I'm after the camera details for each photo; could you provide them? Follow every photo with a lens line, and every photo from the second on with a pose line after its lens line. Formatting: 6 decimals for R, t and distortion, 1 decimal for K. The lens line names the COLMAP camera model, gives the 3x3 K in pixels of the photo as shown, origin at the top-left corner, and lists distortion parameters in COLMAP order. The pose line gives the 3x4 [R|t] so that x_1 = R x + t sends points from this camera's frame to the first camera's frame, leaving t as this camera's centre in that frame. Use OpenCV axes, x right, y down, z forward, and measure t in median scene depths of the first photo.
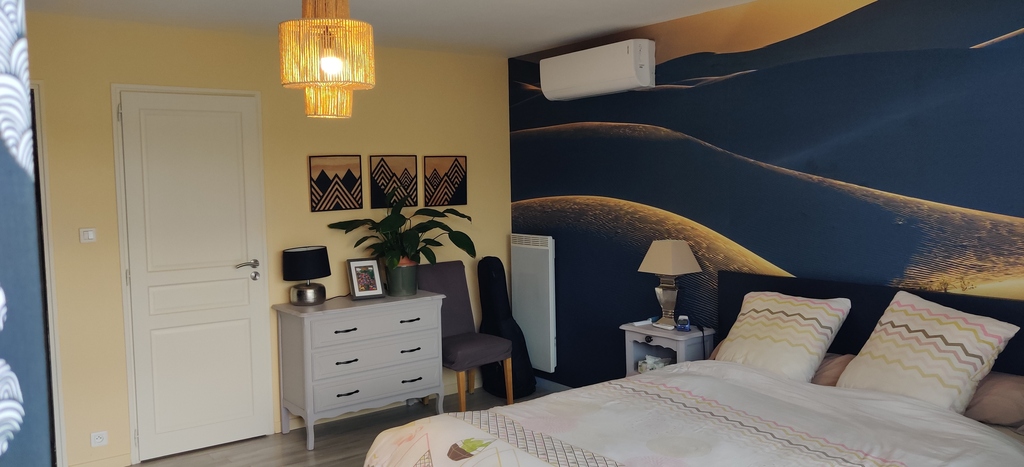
lens RADIAL K [[796.0, 0, 512.0], [0, 796.0, 233.5], [0, 0, 1]] dist [-0.001037, -0.001044]
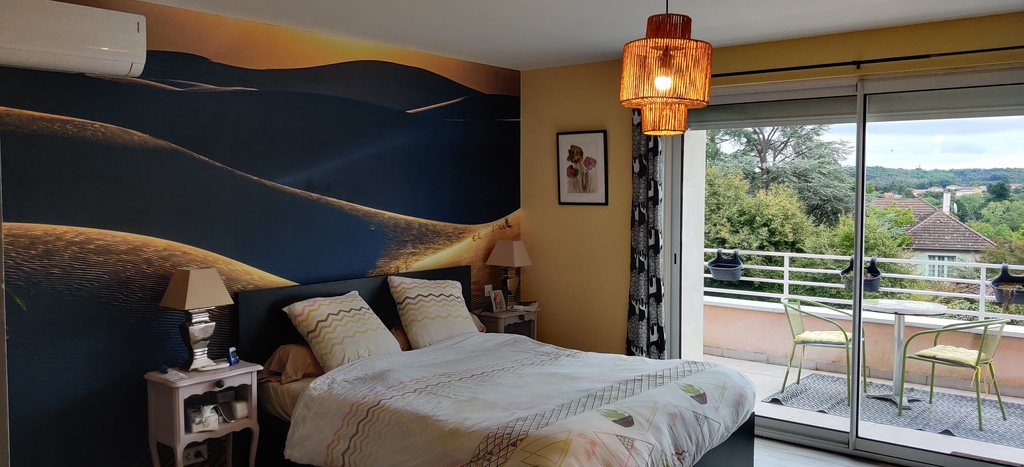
lens RADIAL K [[796.0, 0, 512.0], [0, 796.0, 233.5], [0, 0, 1]] dist [-0.001037, -0.001044]
pose [[-0.265846, -0.028891, 0.963583, -0.809626], [0.078085, 0.995621, 0.051395, -0.051177], [-0.960848, 0.088904, -0.262425, 1.021598]]
